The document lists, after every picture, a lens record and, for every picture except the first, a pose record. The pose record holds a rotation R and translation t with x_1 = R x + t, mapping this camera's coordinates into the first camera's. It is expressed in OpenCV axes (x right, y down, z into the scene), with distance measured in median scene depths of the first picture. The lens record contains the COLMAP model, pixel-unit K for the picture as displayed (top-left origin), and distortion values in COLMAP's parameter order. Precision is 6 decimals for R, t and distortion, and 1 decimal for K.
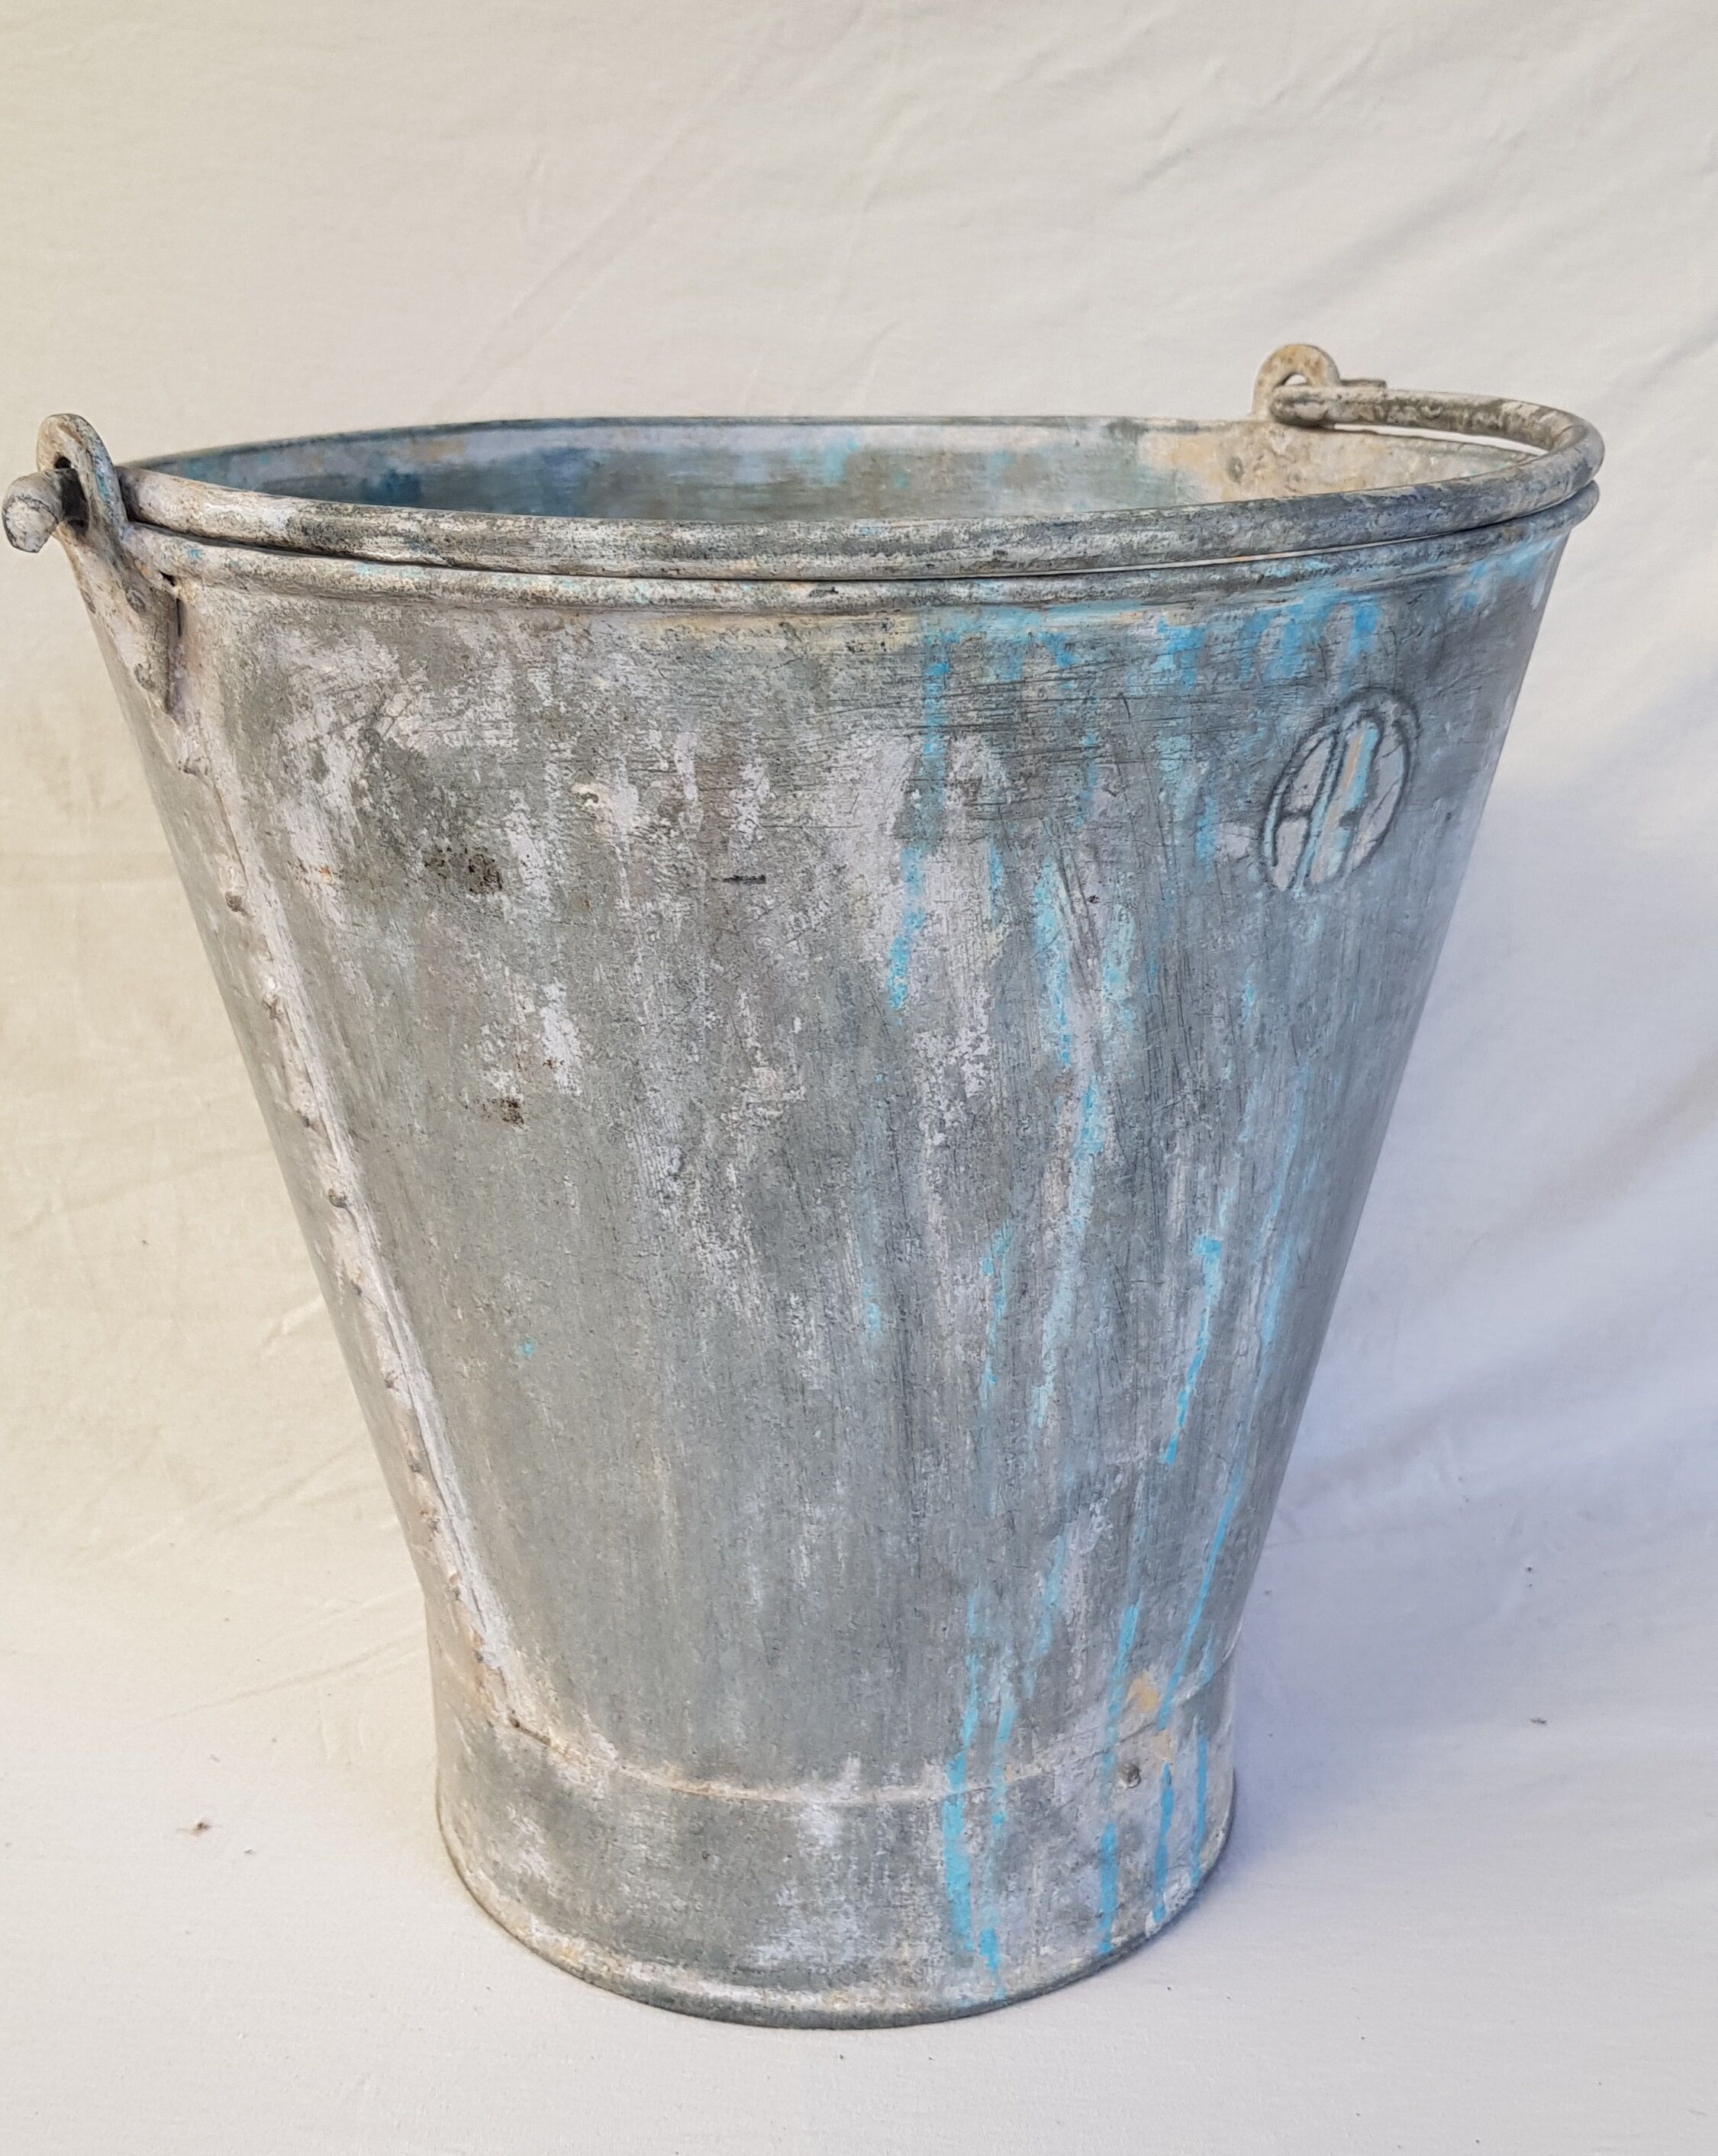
lens RADIAL K [[2318.4, 0, 859.0], [0, 2318.4, 1078.0], [0, 0, 1]] dist [0.148676, -0.425022]
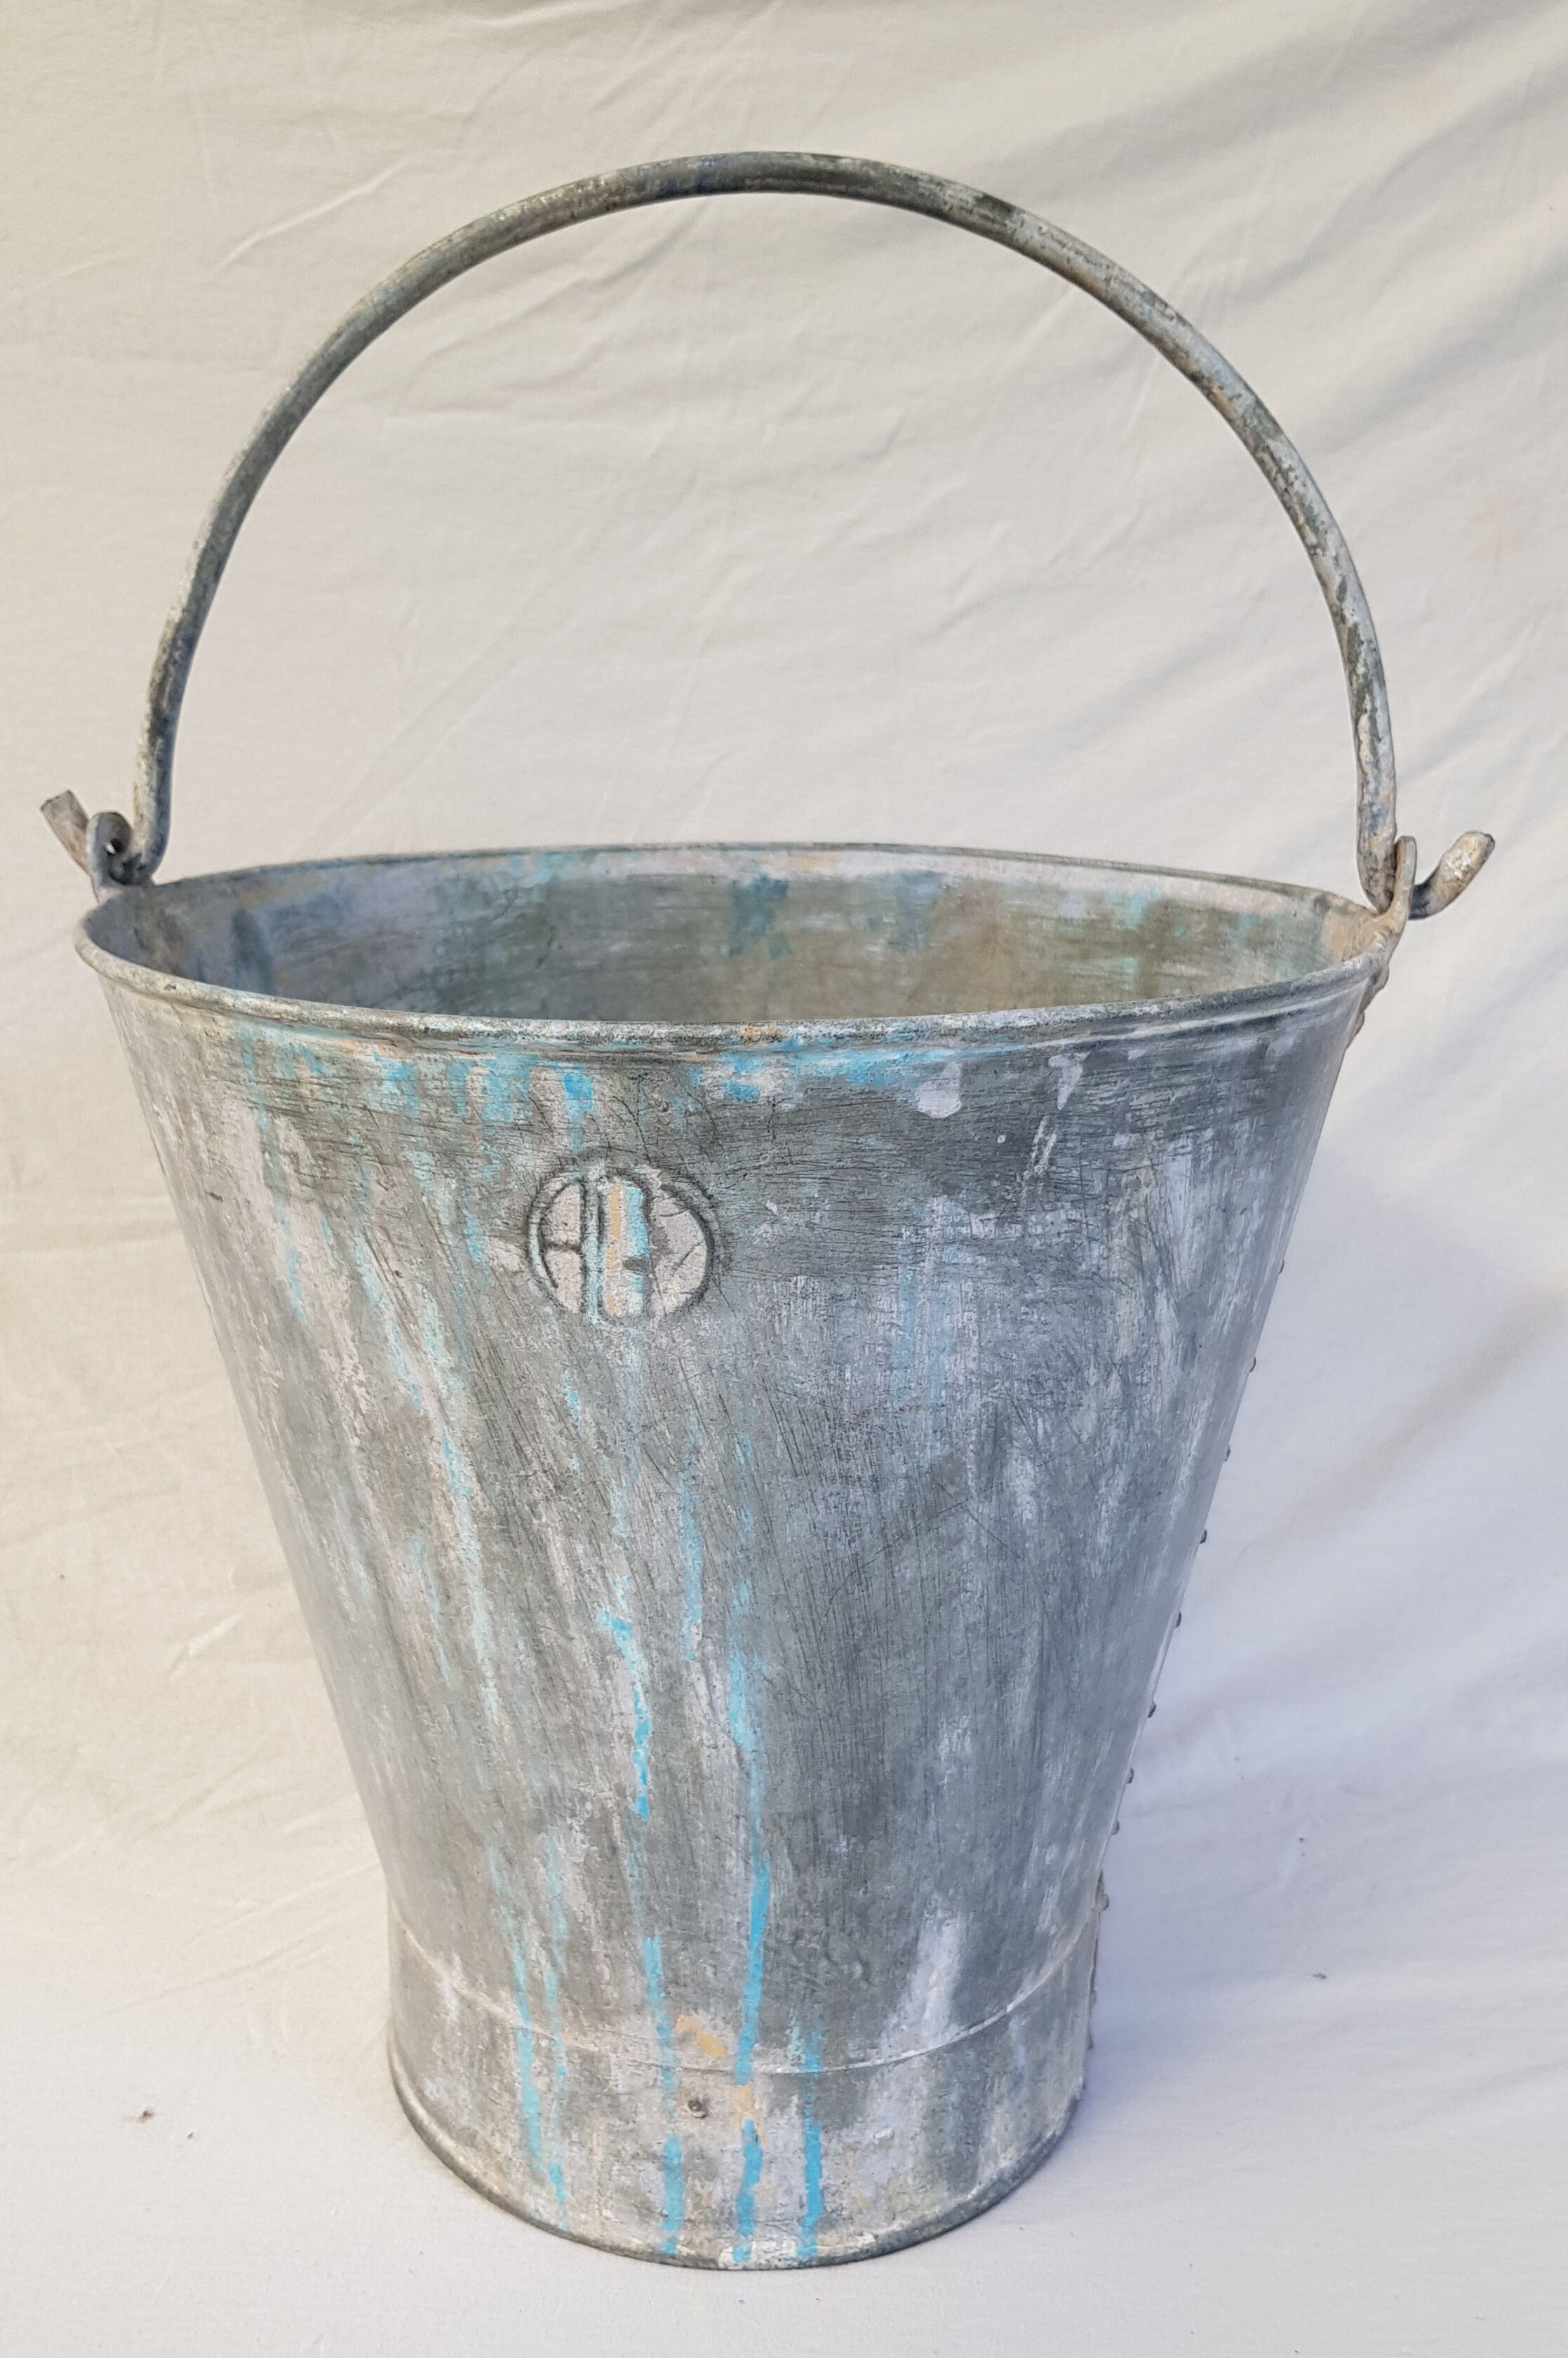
lens RADIAL K [[2193.0, 0, 788.6], [0, 2193.0, 1355.4], [0, 0, 1]] dist [0.119518, -0.290400]
pose [[0.684580, 0.246332, -0.686055, 1.007753], [-0.260610, 0.961673, 0.085245, -0.181842], [0.680759, 0.120435, 0.722539, 0.313598]]
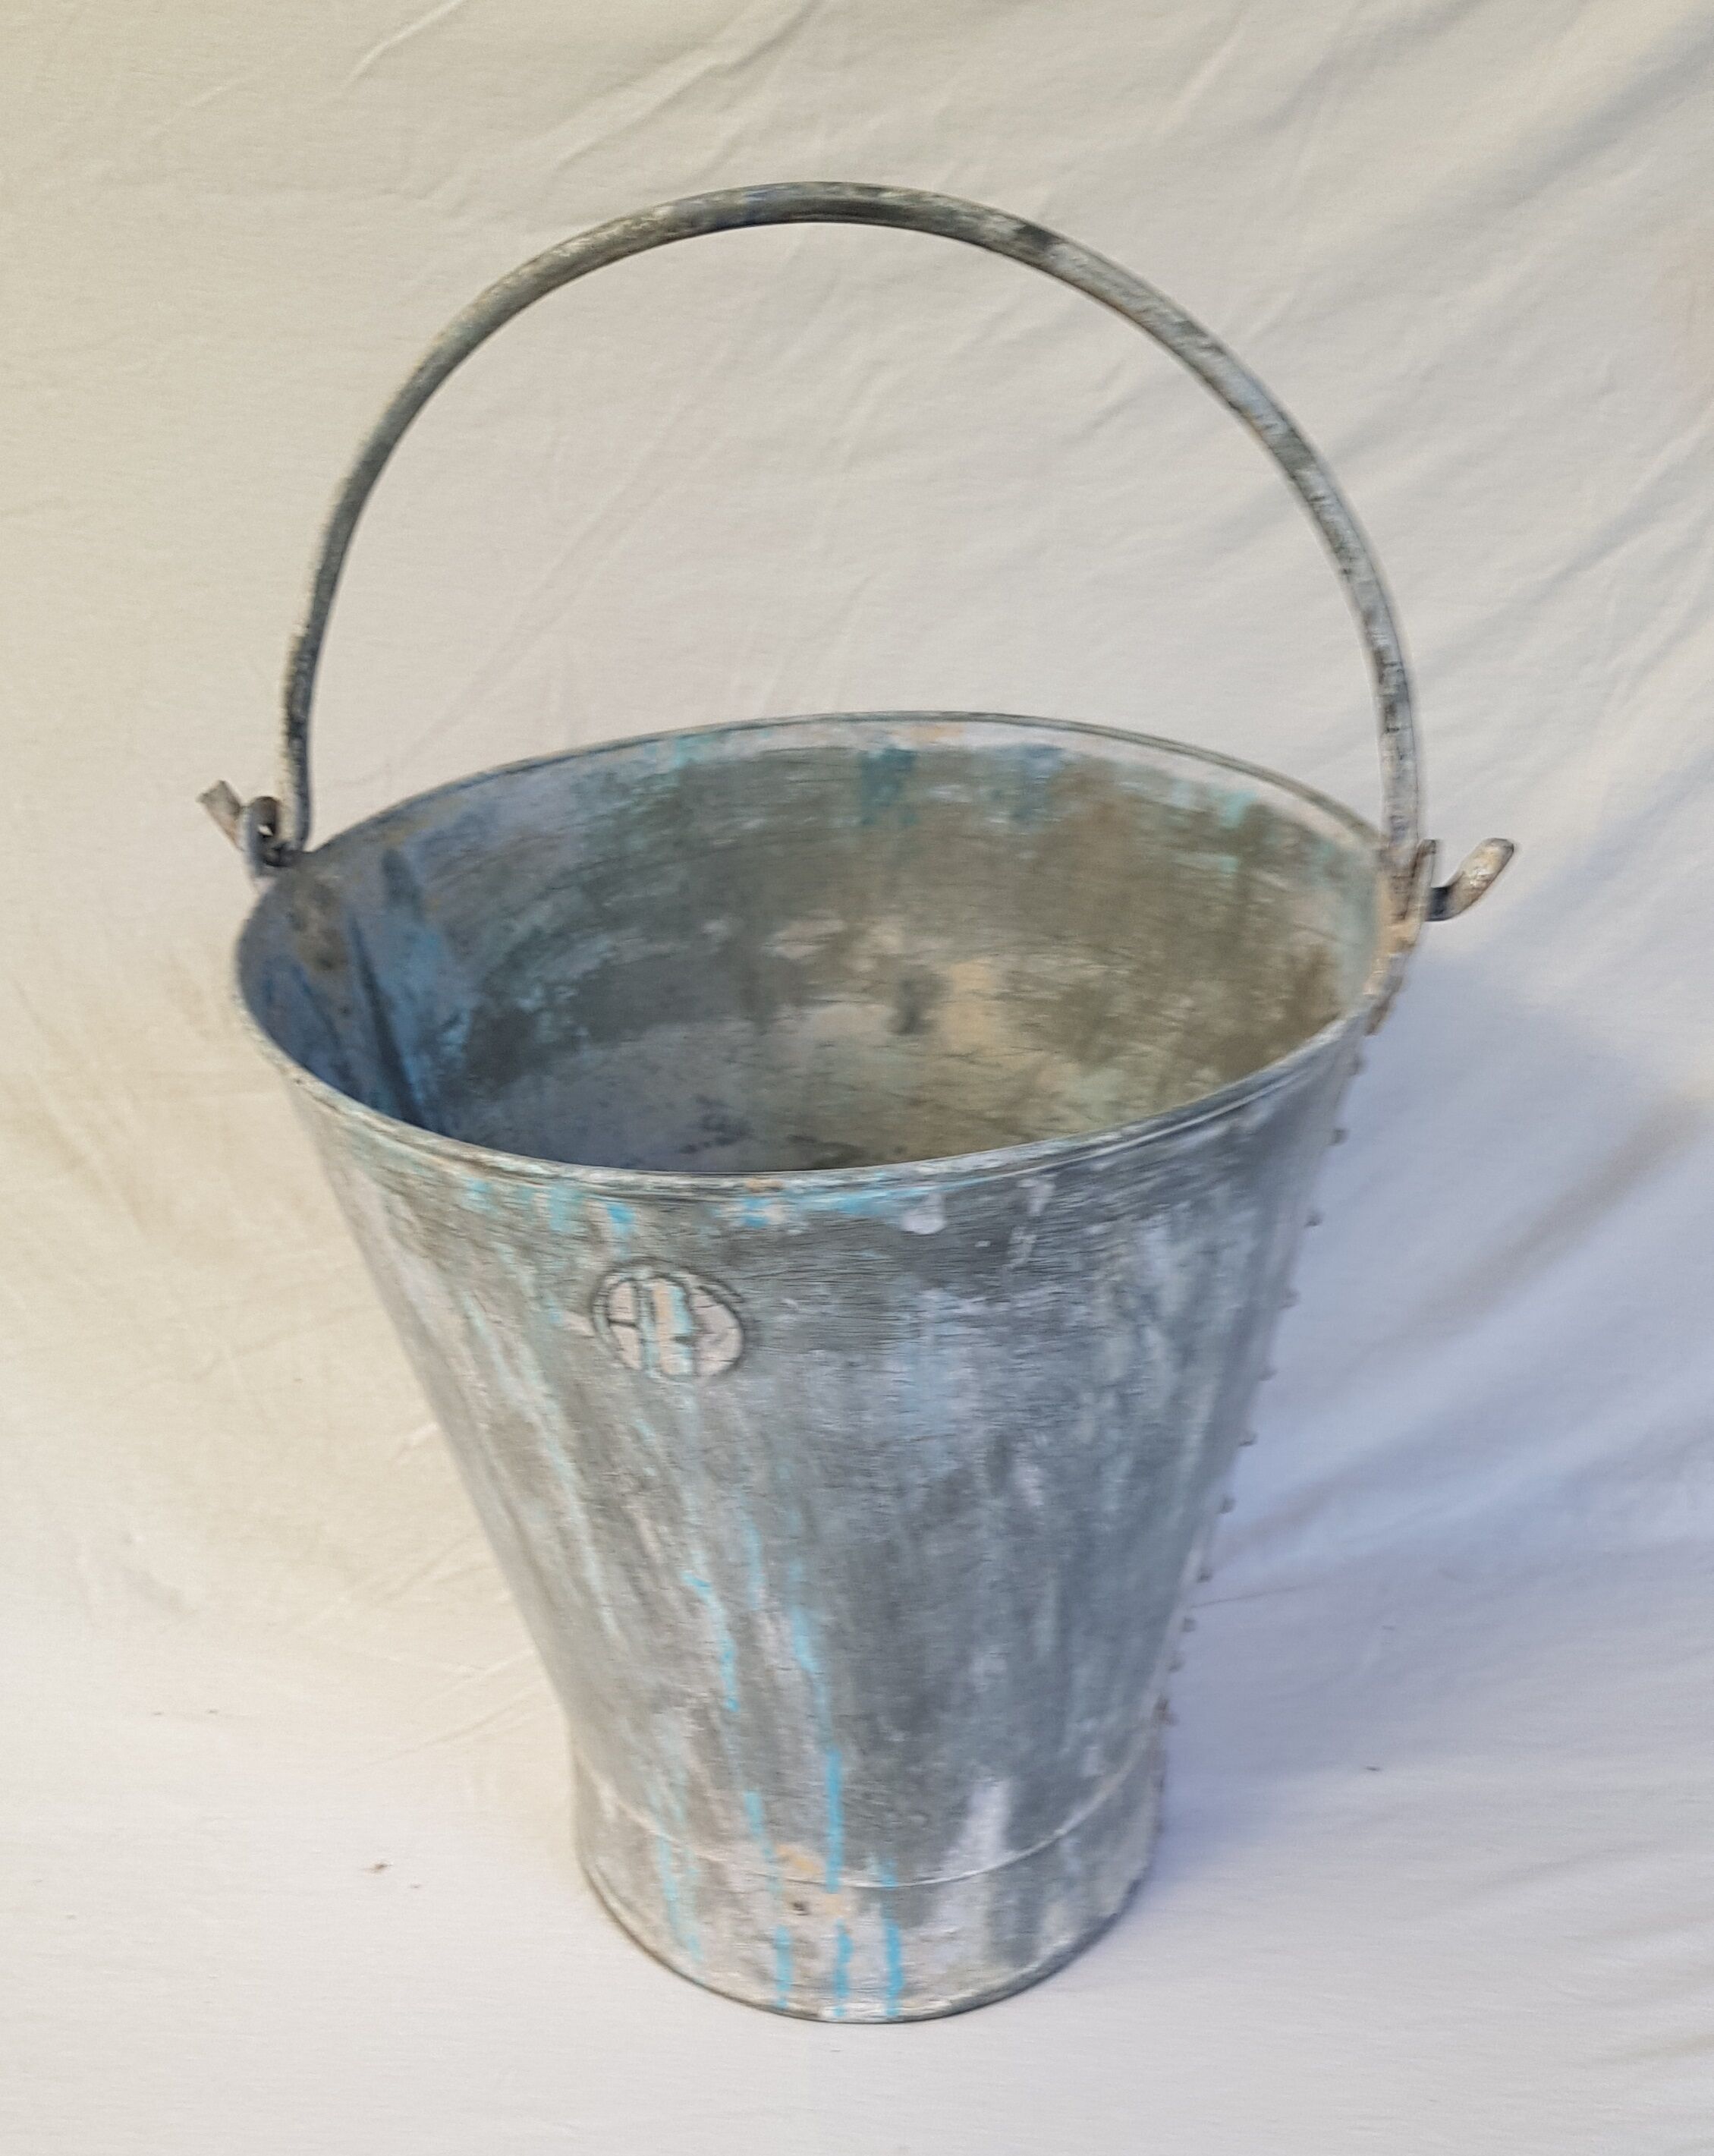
lens RADIAL K [[2316.8, 0, 857.0], [0, 2316.8, 1420.8], [0, 0, 1]] dist [0.120650, -0.264919]
pose [[0.604112, 0.425676, -0.673682, 1.209177], [-0.233147, 0.902800, 0.361378, -0.583753], [0.762031, -0.061246, 0.644638, 0.228953]]
